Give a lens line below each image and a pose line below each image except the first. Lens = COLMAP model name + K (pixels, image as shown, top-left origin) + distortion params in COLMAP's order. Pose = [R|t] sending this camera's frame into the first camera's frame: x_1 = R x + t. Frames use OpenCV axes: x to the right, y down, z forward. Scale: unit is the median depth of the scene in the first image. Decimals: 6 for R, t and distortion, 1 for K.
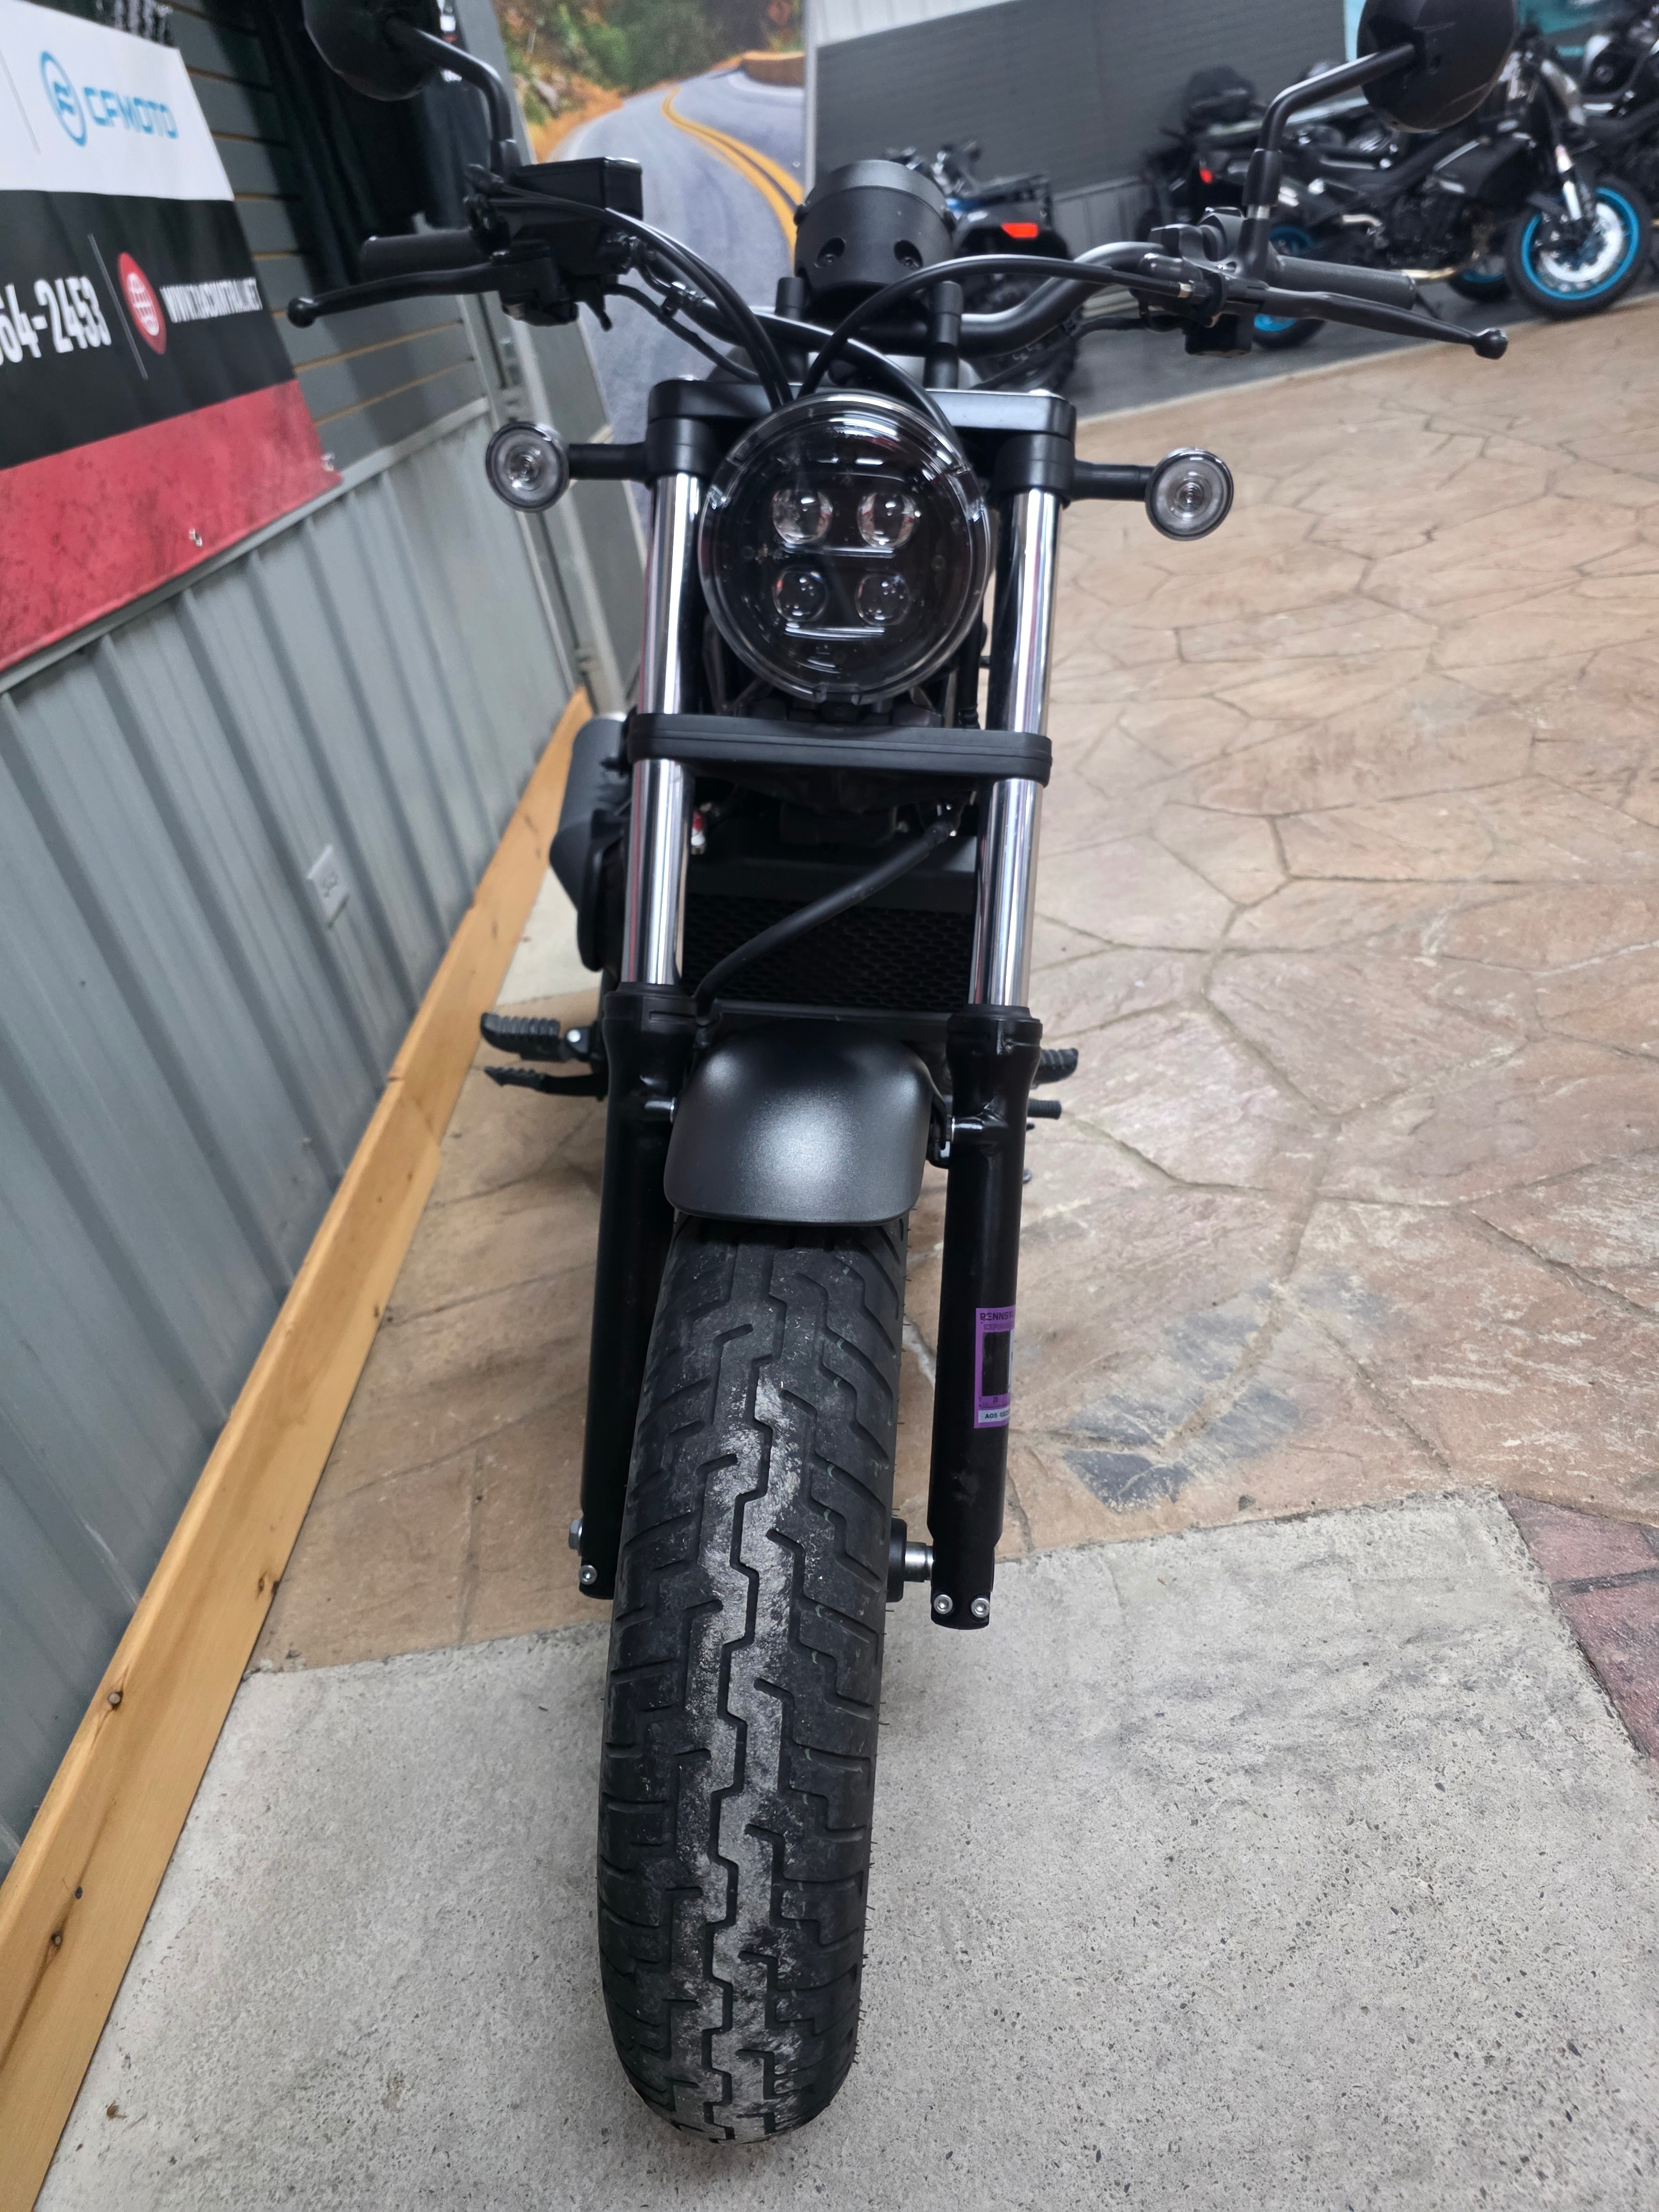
lens RADIAL K [[1489.6, 0, 820.2], [0, 1489.6, 1114.3], [0, 0, 1]] dist [0.006574, -0.007662]
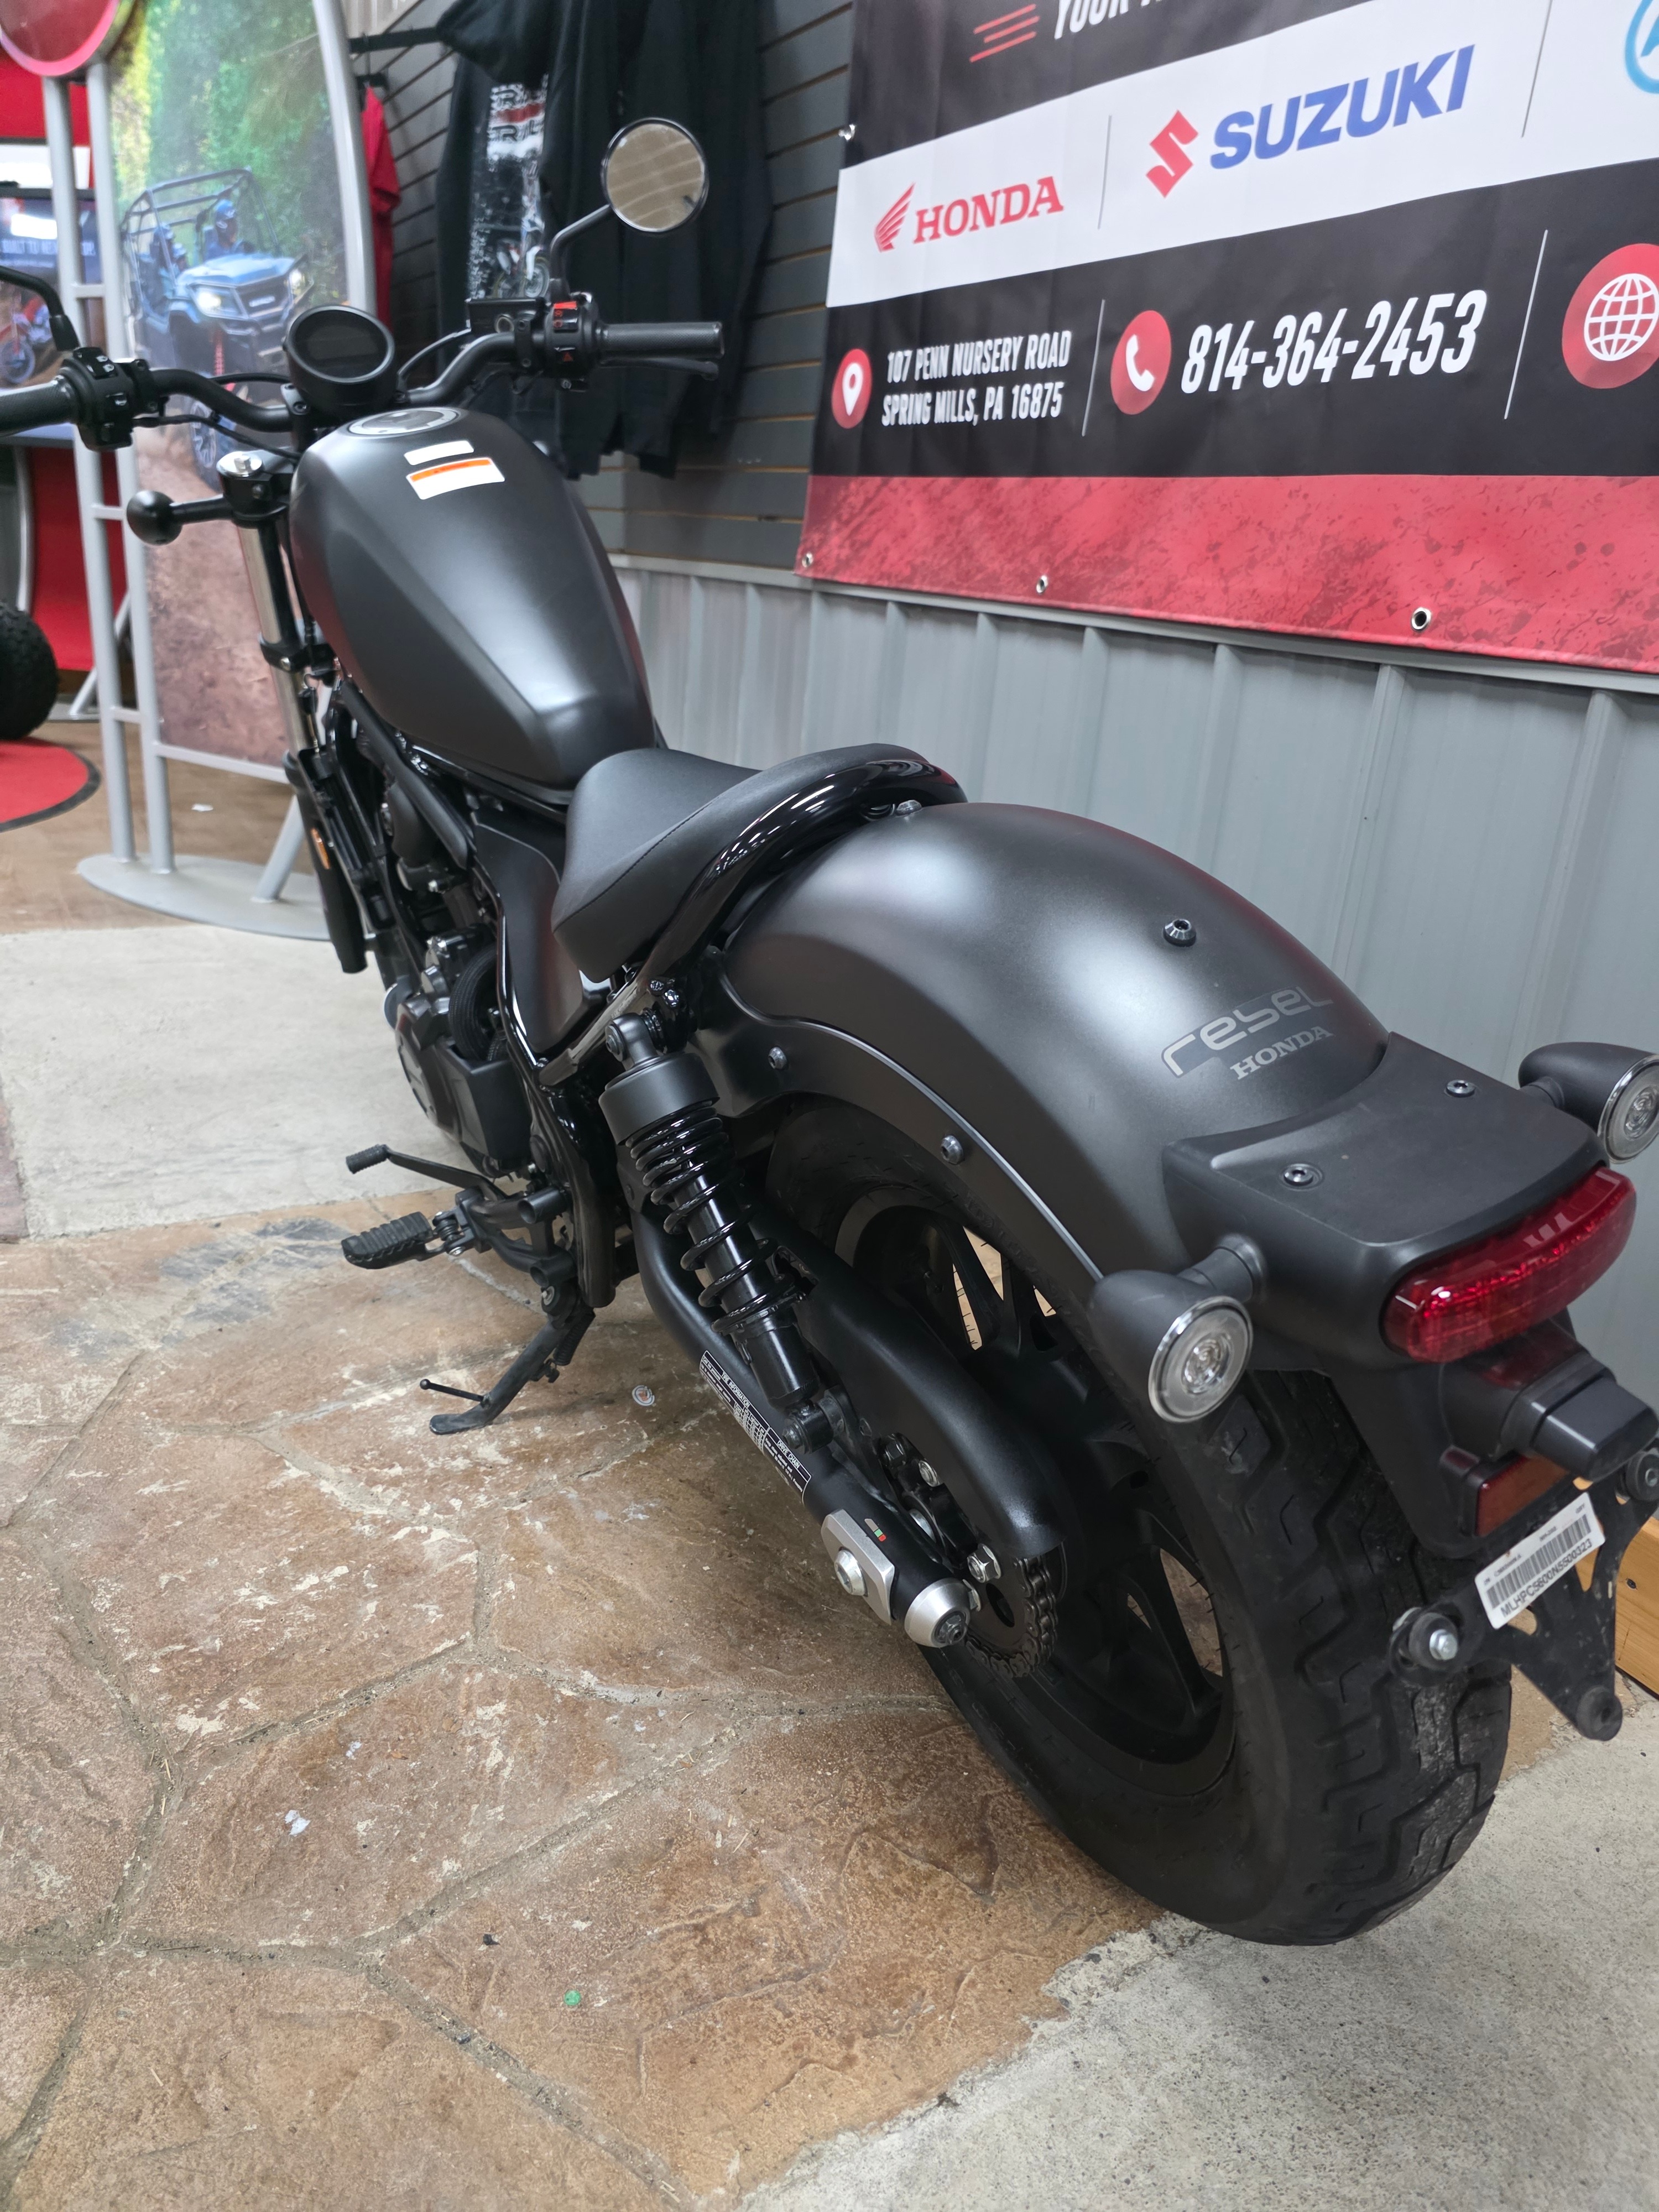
lens RADIAL K [[1463.5, 0, 841.3], [0, 1463.5, 1106.8], [0, 0, 1]] dist [0.033892, -0.033901]
pose [[-0.864682, 0.279895, -0.417114, 0.311791], [-0.186204, 0.592619, 0.783665, -0.997487], [0.466533, 0.755289, -0.460309, 1.784643]]
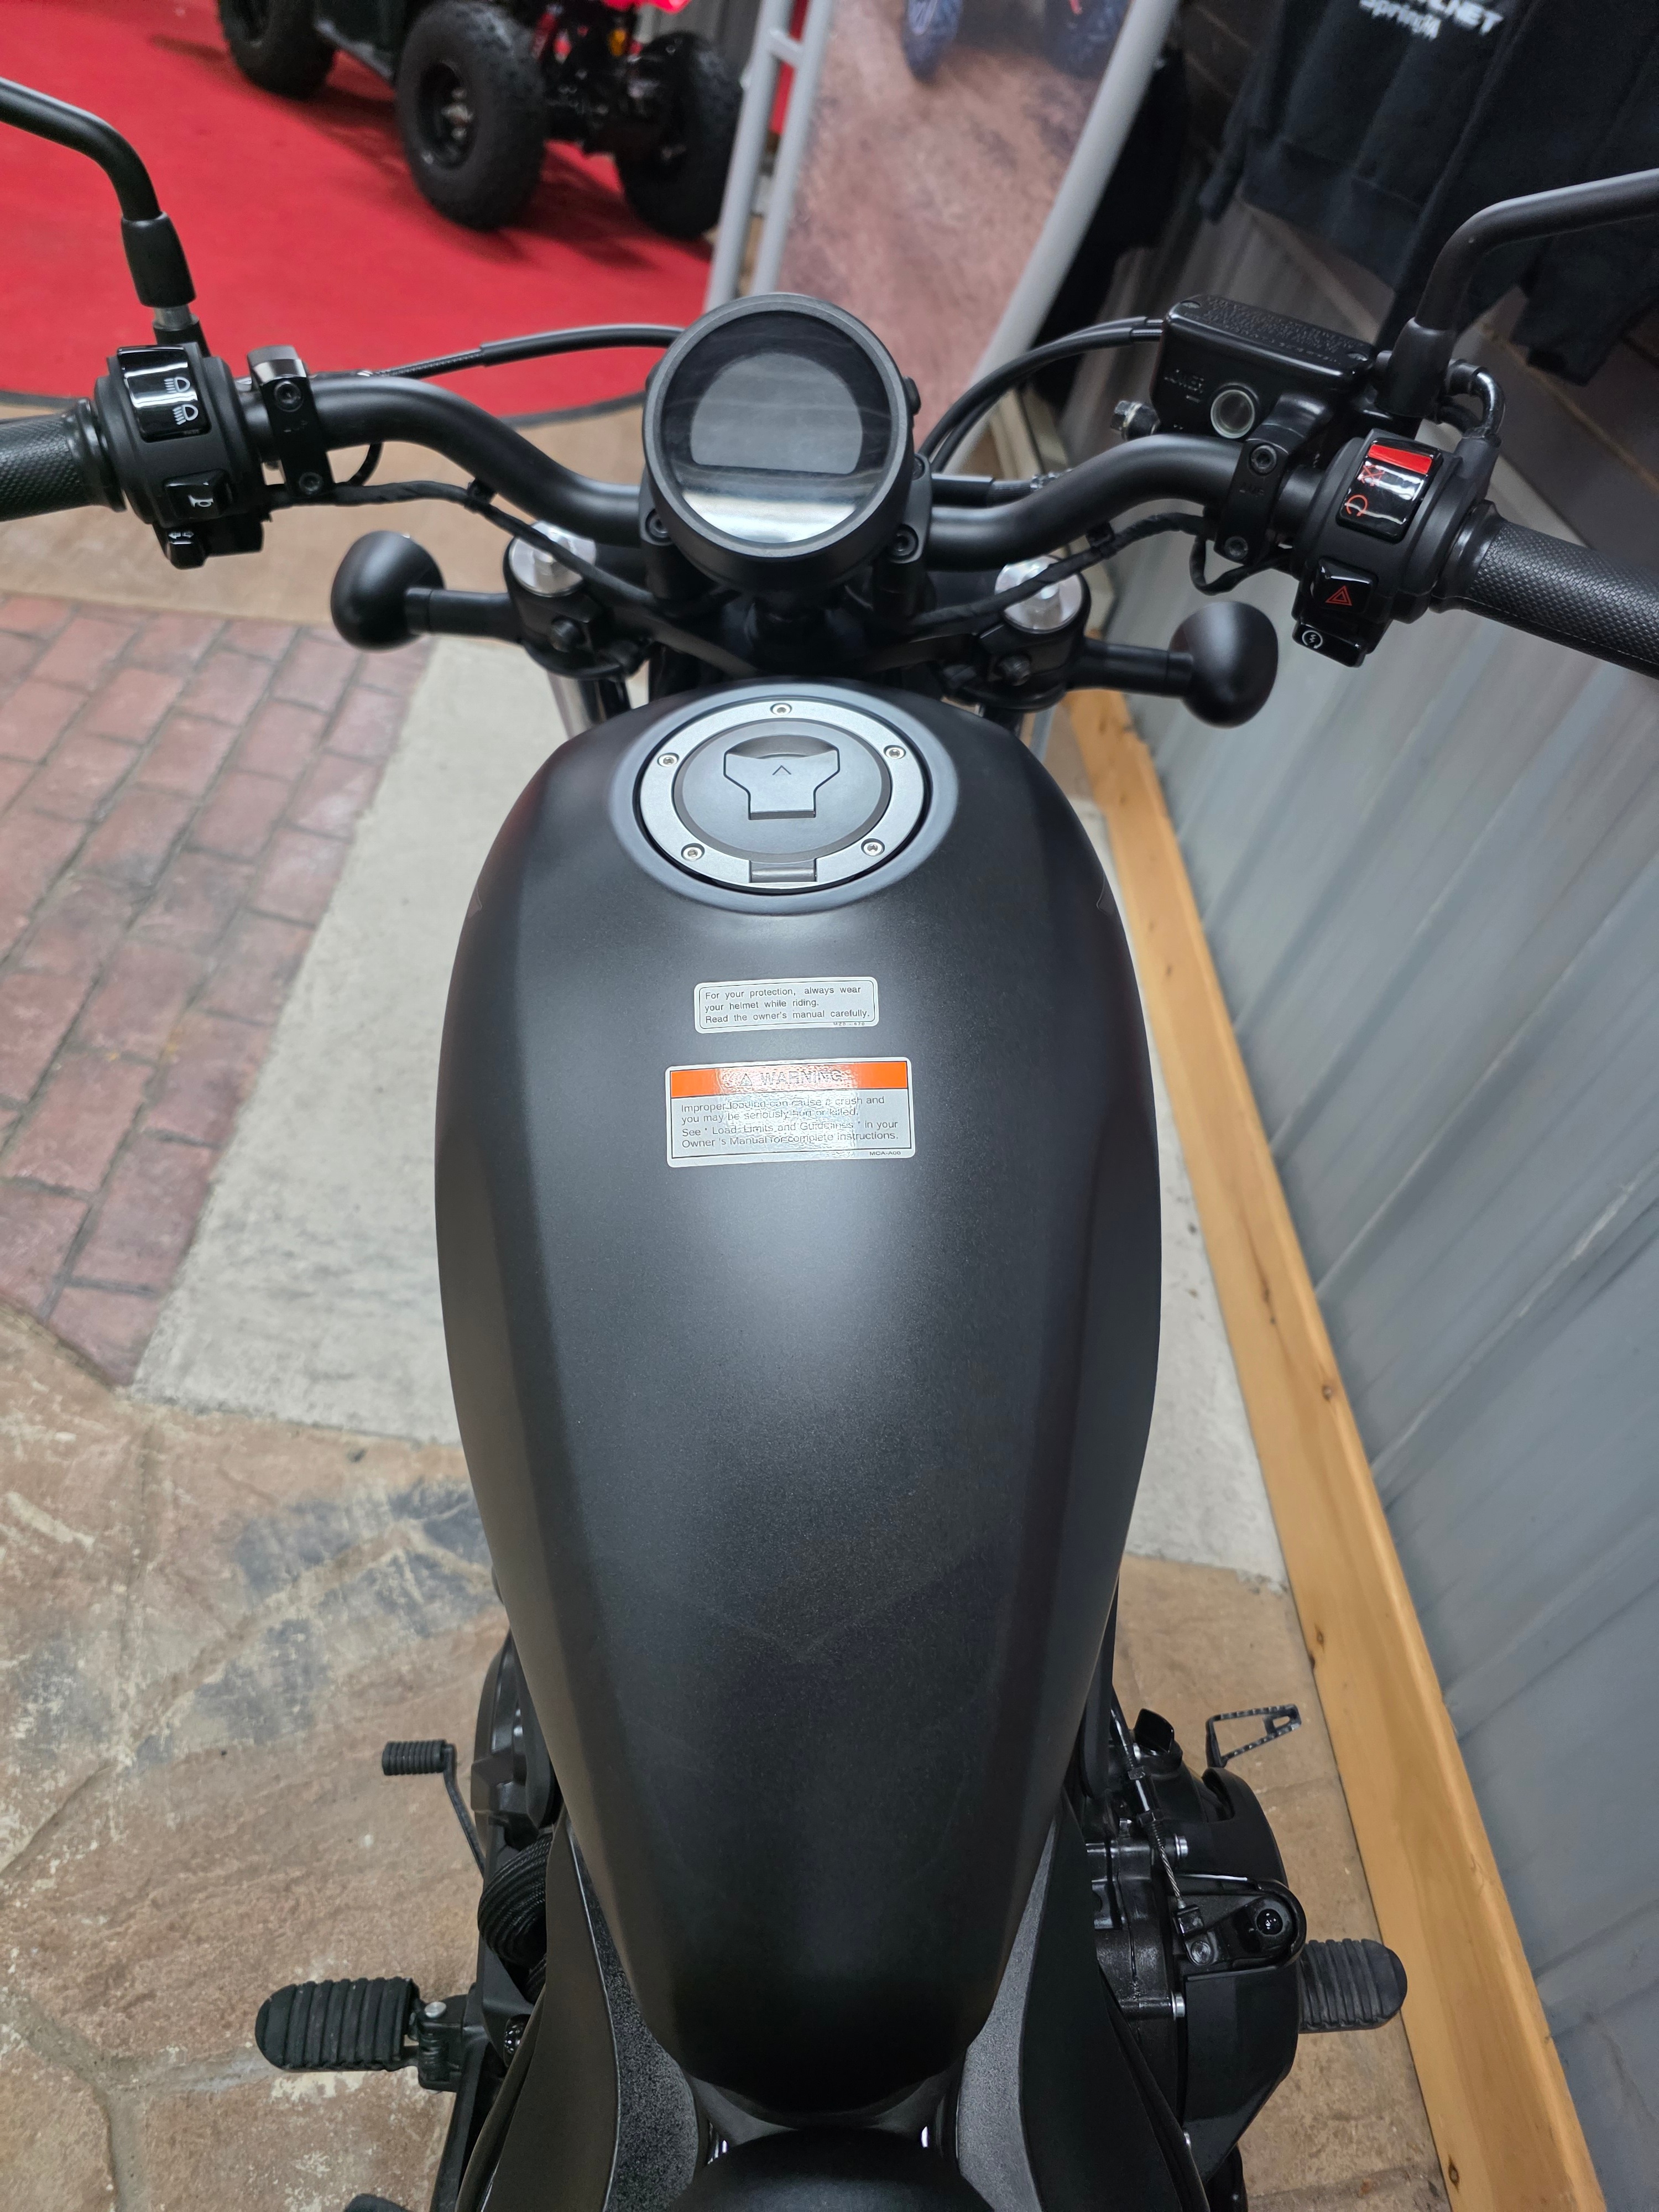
lens RADIAL K [[1479.5, 0, 829.5], [0, 1479.5, 1106.0], [0, 0, 1]] dist [0.038880, -0.034641]
pose [[-0.997572, -0.055555, -0.042005, 0.017753], [-0.055793, 0.276431, 0.959413, -0.772219], [-0.041689, 0.959427, -0.278859, 1.005123]]
